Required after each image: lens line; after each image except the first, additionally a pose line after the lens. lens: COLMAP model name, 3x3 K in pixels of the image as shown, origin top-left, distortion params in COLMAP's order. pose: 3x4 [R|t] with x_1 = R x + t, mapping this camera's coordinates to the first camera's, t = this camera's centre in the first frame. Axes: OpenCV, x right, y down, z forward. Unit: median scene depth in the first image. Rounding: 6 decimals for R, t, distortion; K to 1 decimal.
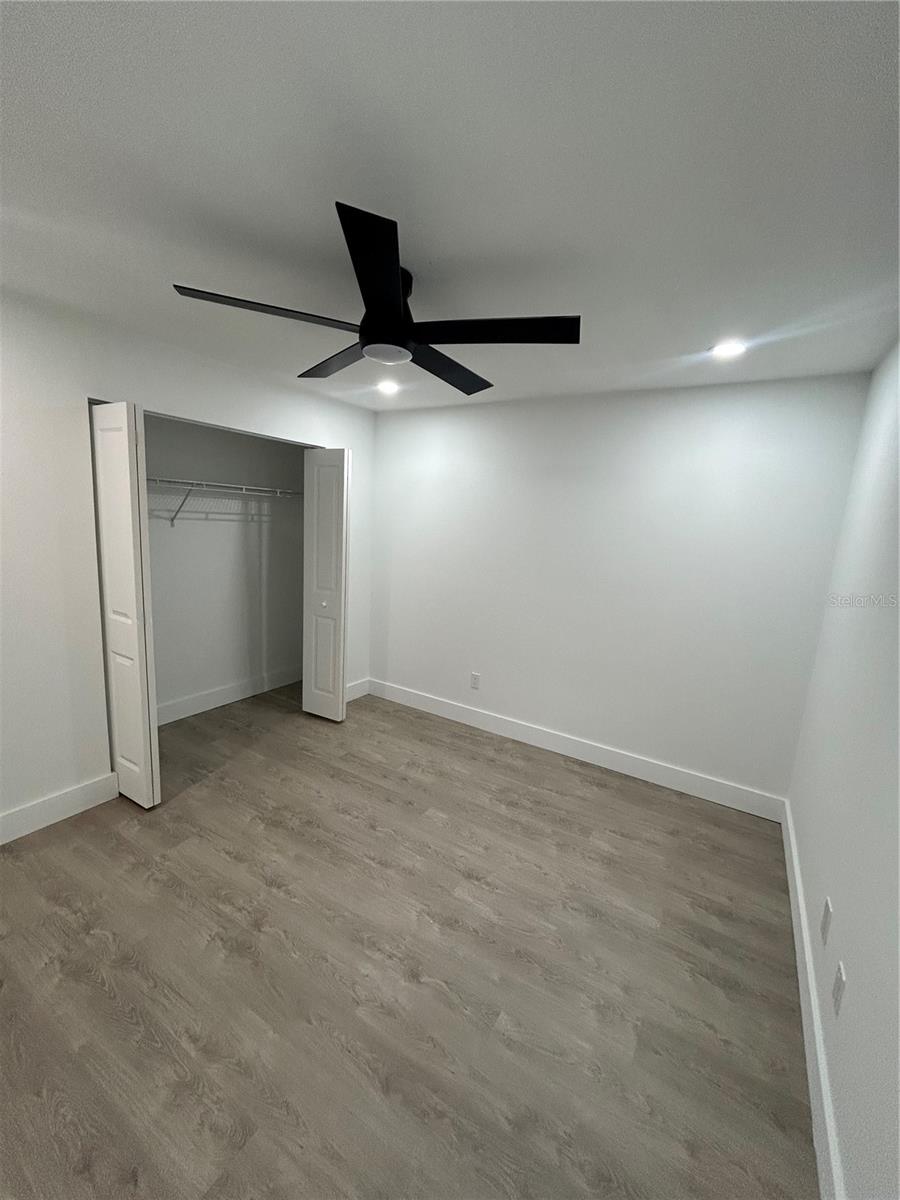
lens RADIAL K [[480.5, 0, 451.0], [0, 480.5, 597.7], [0, 0, 1]] dist [0.002865, 0.000048]
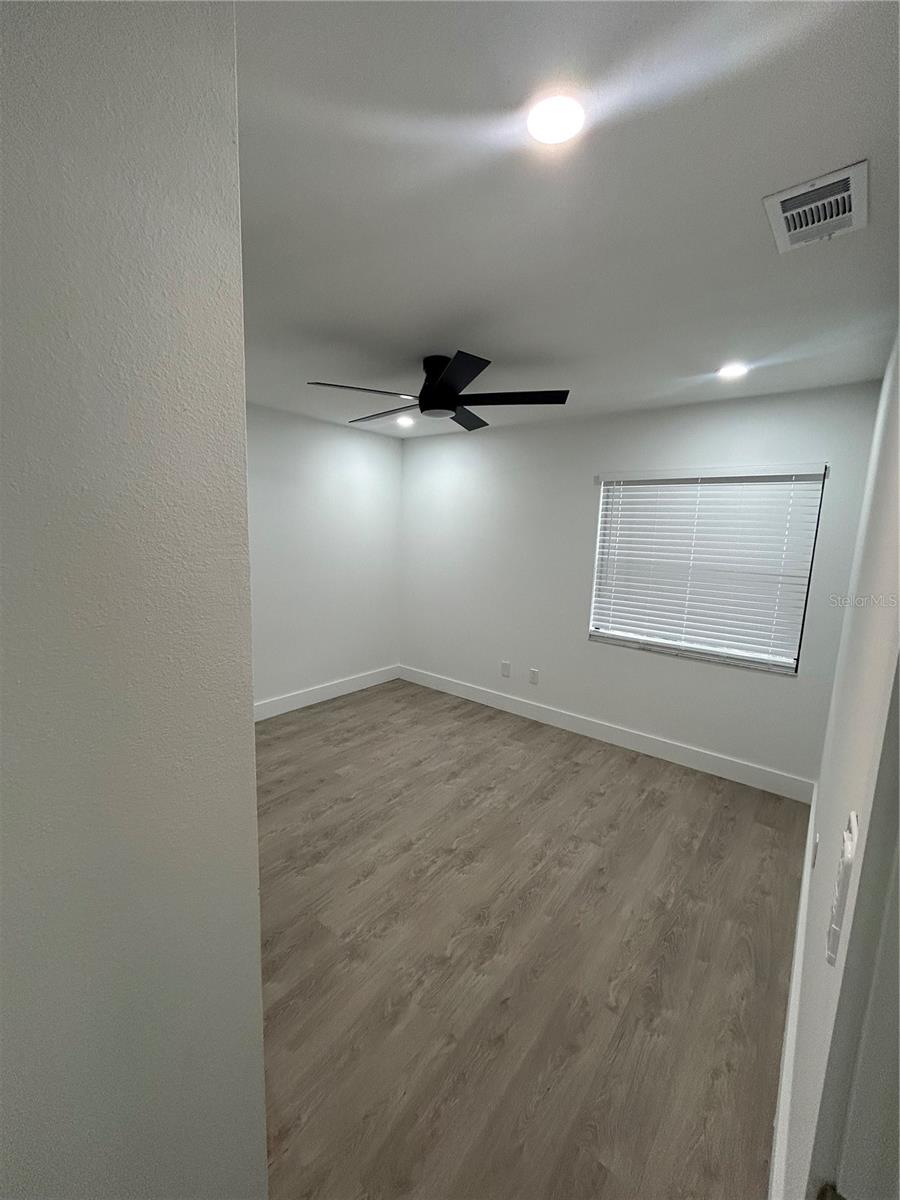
lens RADIAL K [[480.5, 0, 451.0], [0, 480.5, 597.7], [0, 0, 1]] dist [0.002865, 0.000048]
pose [[0.132017, -0.200762, 0.970704, -1.370062], [0.141121, 0.973107, 0.182066, -0.180169], [-0.981151, 0.112951, 0.156799, 0.662782]]
